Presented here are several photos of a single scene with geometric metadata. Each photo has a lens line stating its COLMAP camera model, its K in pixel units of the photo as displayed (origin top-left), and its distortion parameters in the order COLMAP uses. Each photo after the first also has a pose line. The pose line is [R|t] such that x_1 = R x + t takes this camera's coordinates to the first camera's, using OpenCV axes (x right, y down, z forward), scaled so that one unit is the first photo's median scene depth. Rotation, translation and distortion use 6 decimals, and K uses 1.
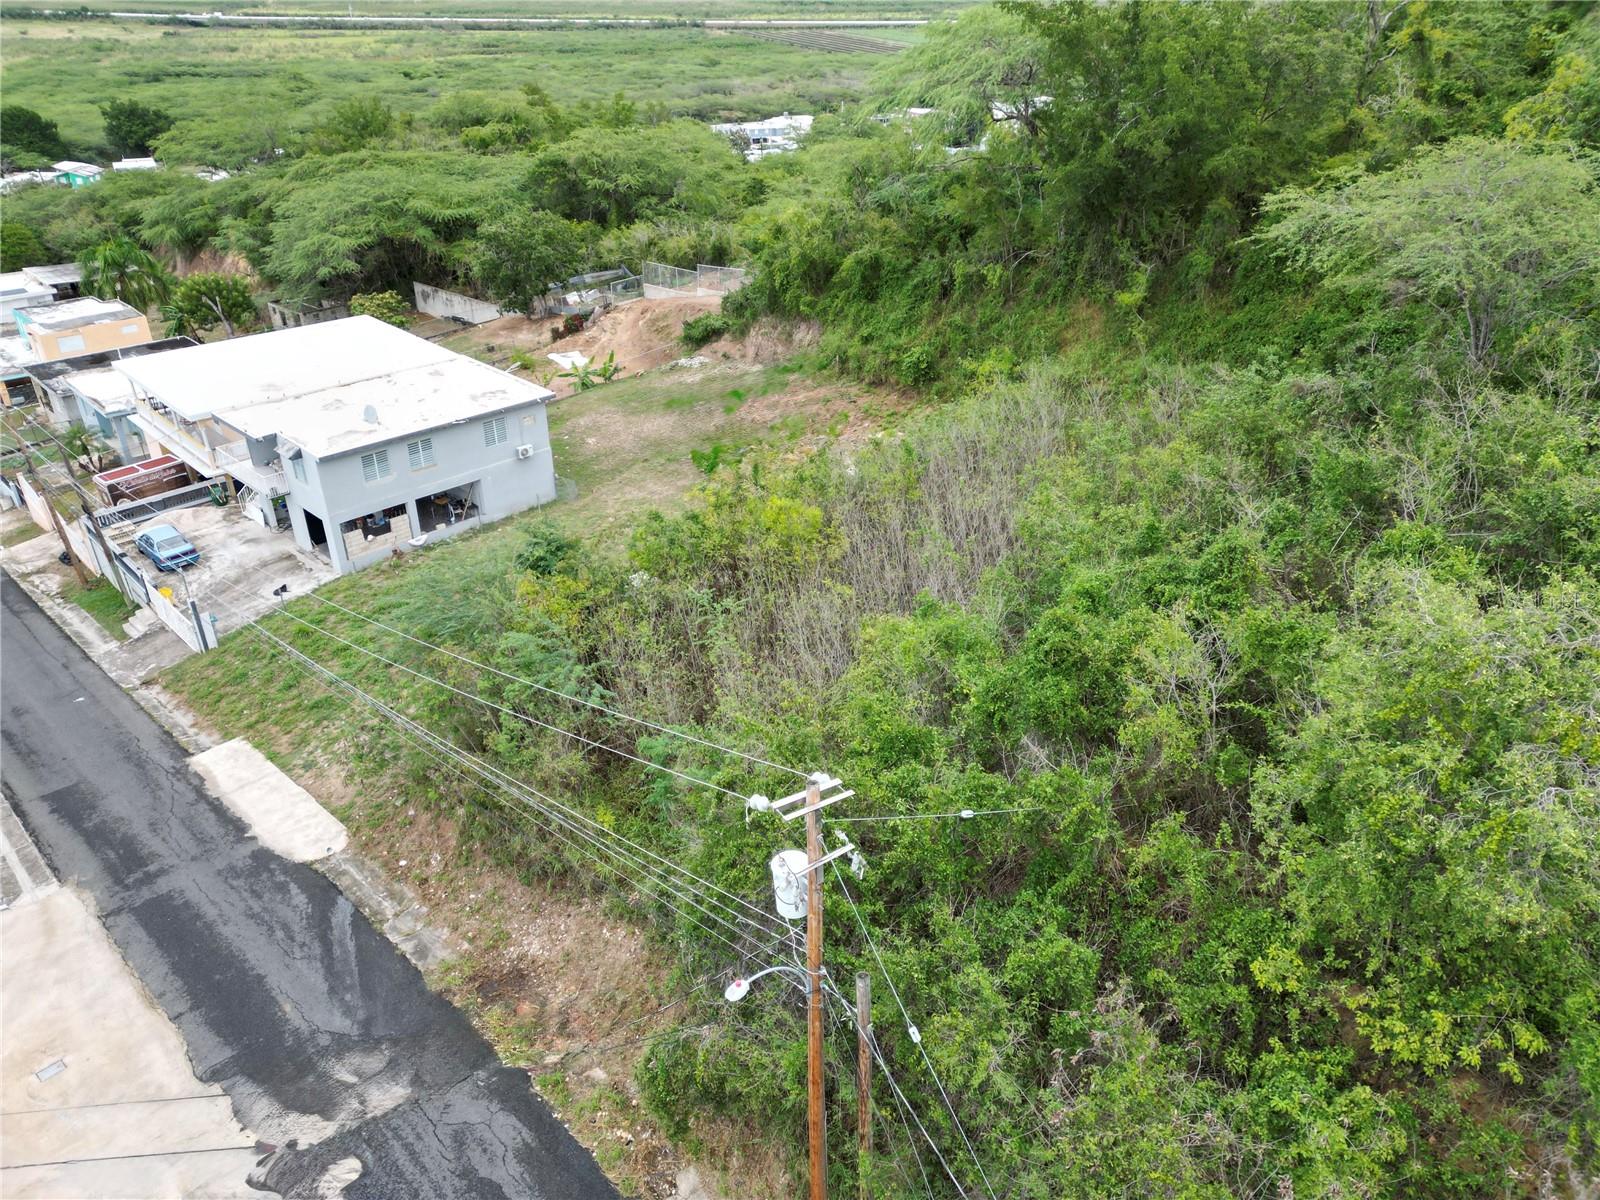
lens RADIAL K [[1088.1, 0, 800.0], [0, 1088.1, 600.0], [0, 0, 1]] dist [0.008770, 0.010237]
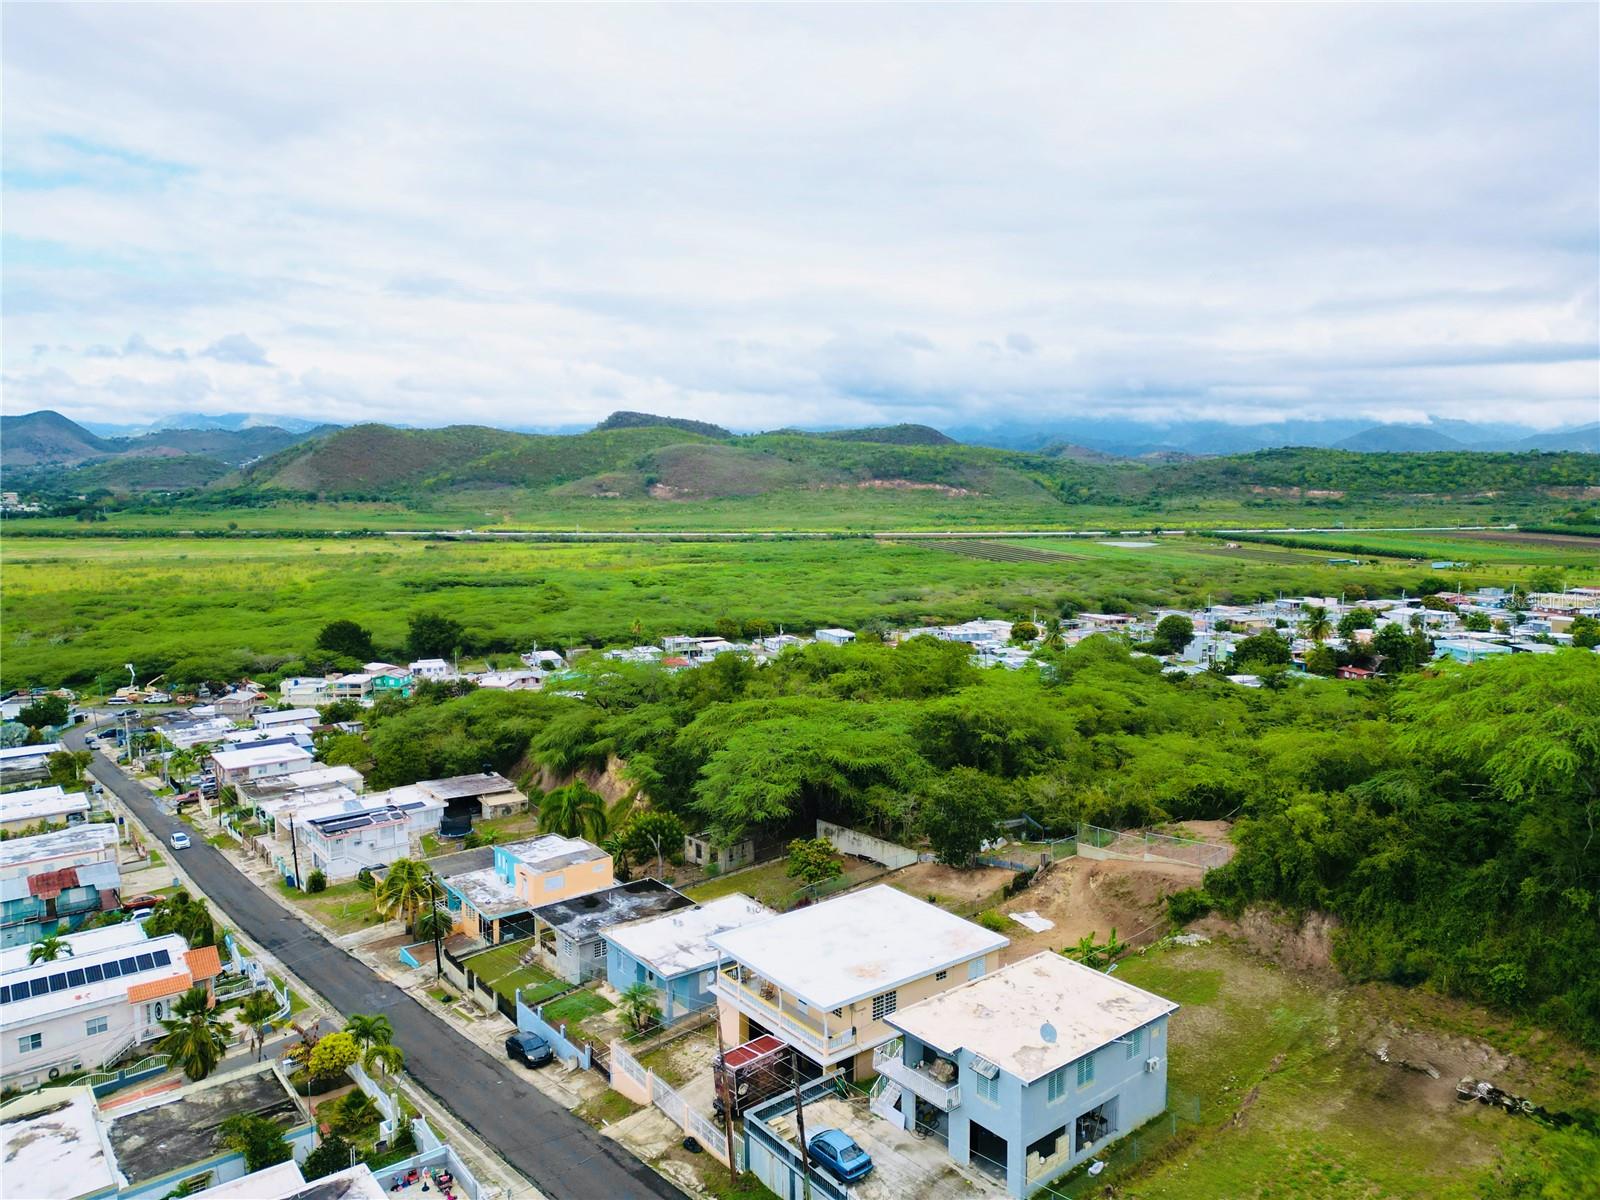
lens RADIAL K [[1084.5, 0, 800.0], [0, 1084.5, 600.0], [0, 0, 1]] dist [0.051182, -0.003269]
pose [[0.993583, 0.004596, -0.113009, -0.248571], [-0.049779, 0.914965, -0.400451, -0.055315], [0.101559, 0.403507, 0.909323, -0.084029]]
